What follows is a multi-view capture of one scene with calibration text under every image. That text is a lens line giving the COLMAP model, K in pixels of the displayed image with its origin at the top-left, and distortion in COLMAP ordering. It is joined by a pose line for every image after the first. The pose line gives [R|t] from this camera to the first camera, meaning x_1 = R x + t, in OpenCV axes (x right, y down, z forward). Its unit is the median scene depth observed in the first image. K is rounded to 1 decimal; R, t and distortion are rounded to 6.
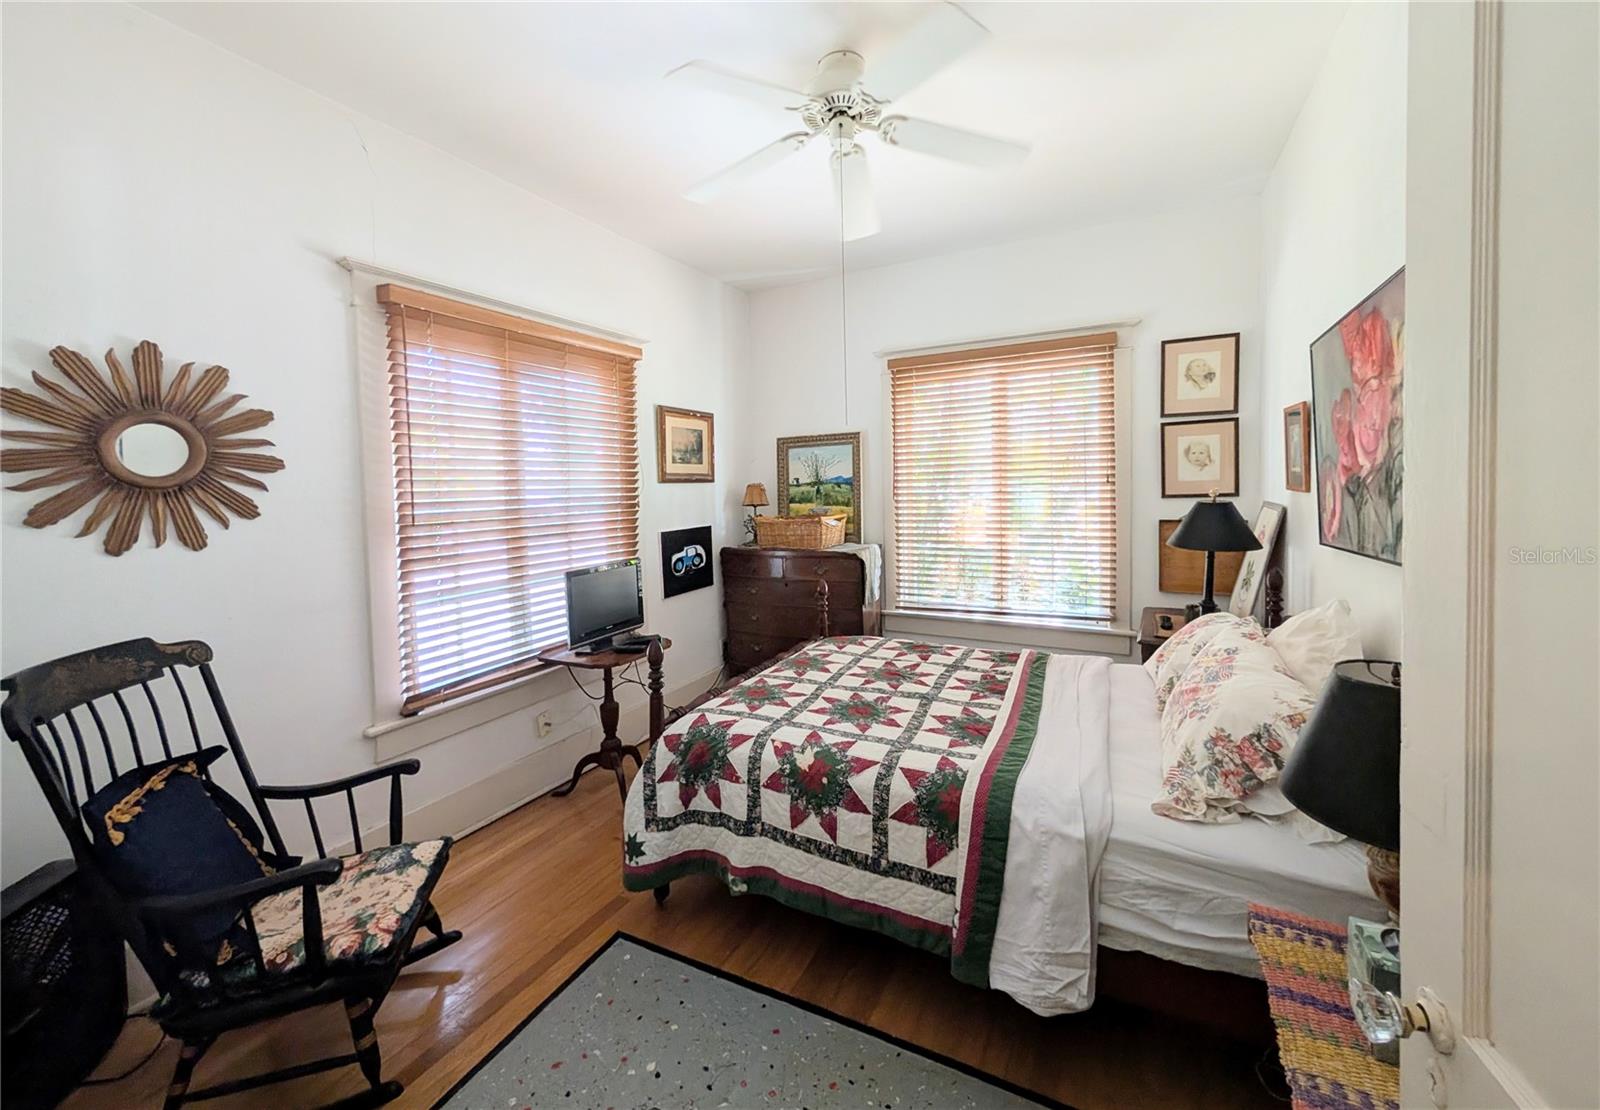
lens RADIAL K [[648.4, 0, 799.5], [0, 648.4, 512.9], [0, 0, 1]] dist [-0.000354, -0.000017]
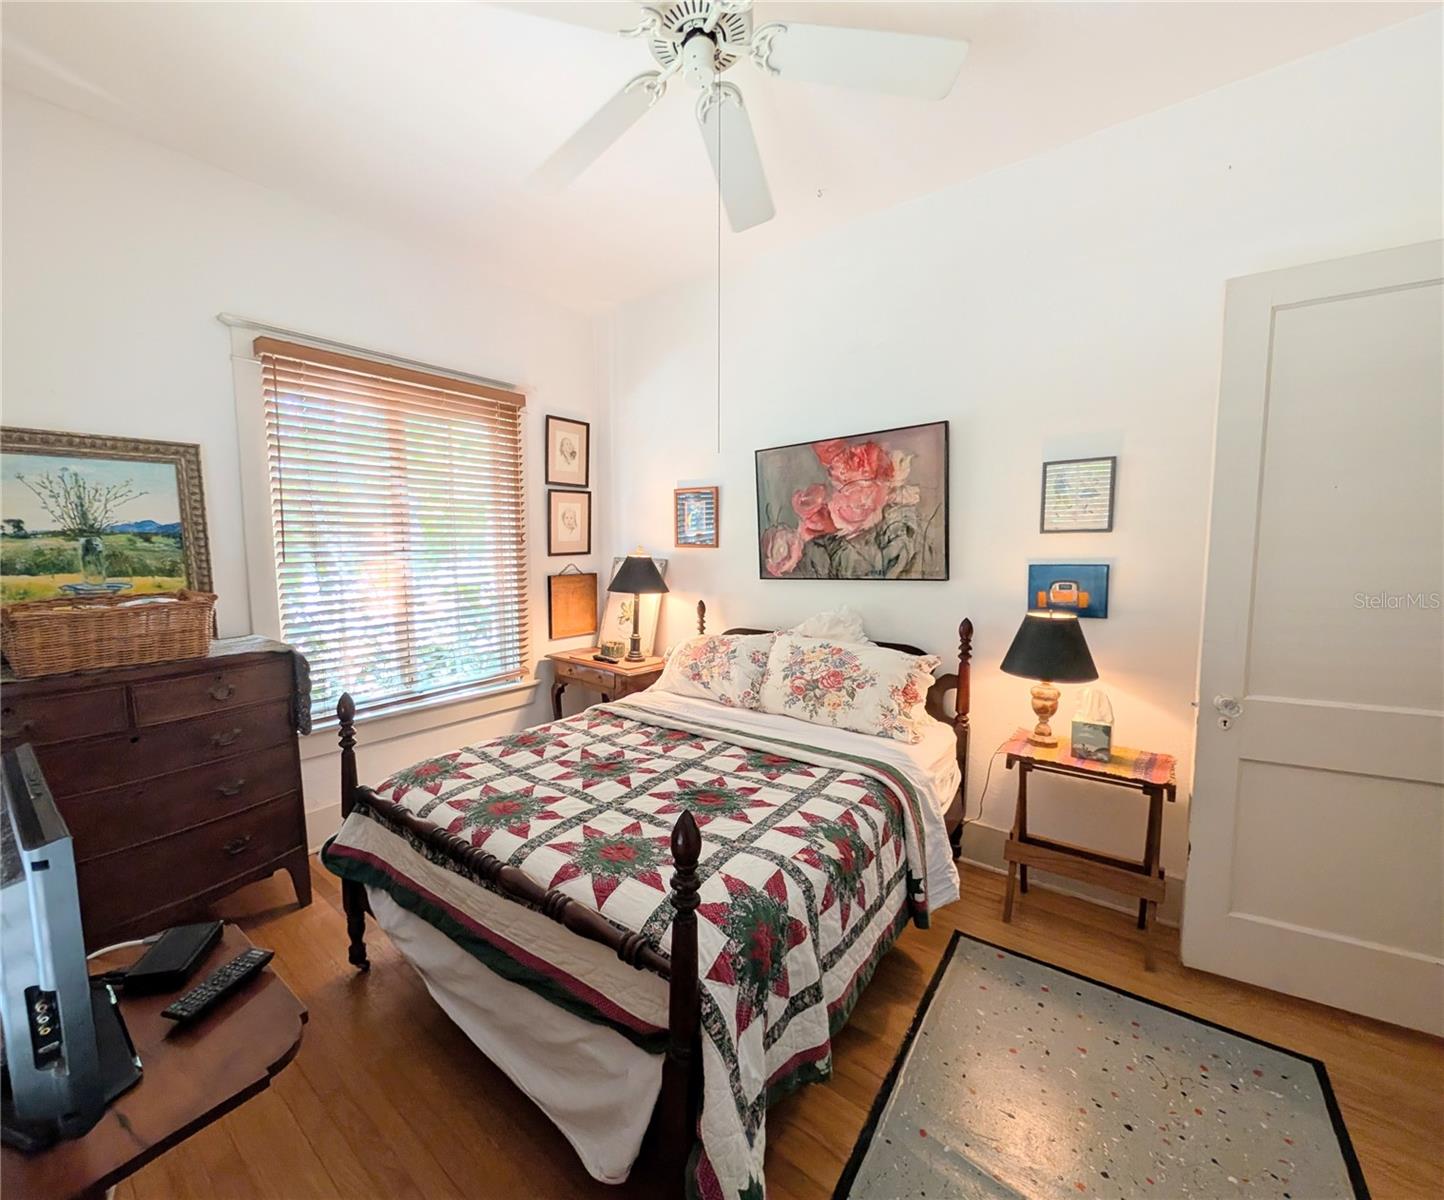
lens RADIAL K [[585.2, 0, 722.0], [0, 585.2, 600.0], [0, 0, 1]] dist [-0.001473, -0.000002]
pose [[0.174046, -0.075538, 0.981836, -0.407884], [0.047789, 0.996527, 0.068197, -0.001786], [-0.983577, 0.035051, 0.177051, 0.546564]]
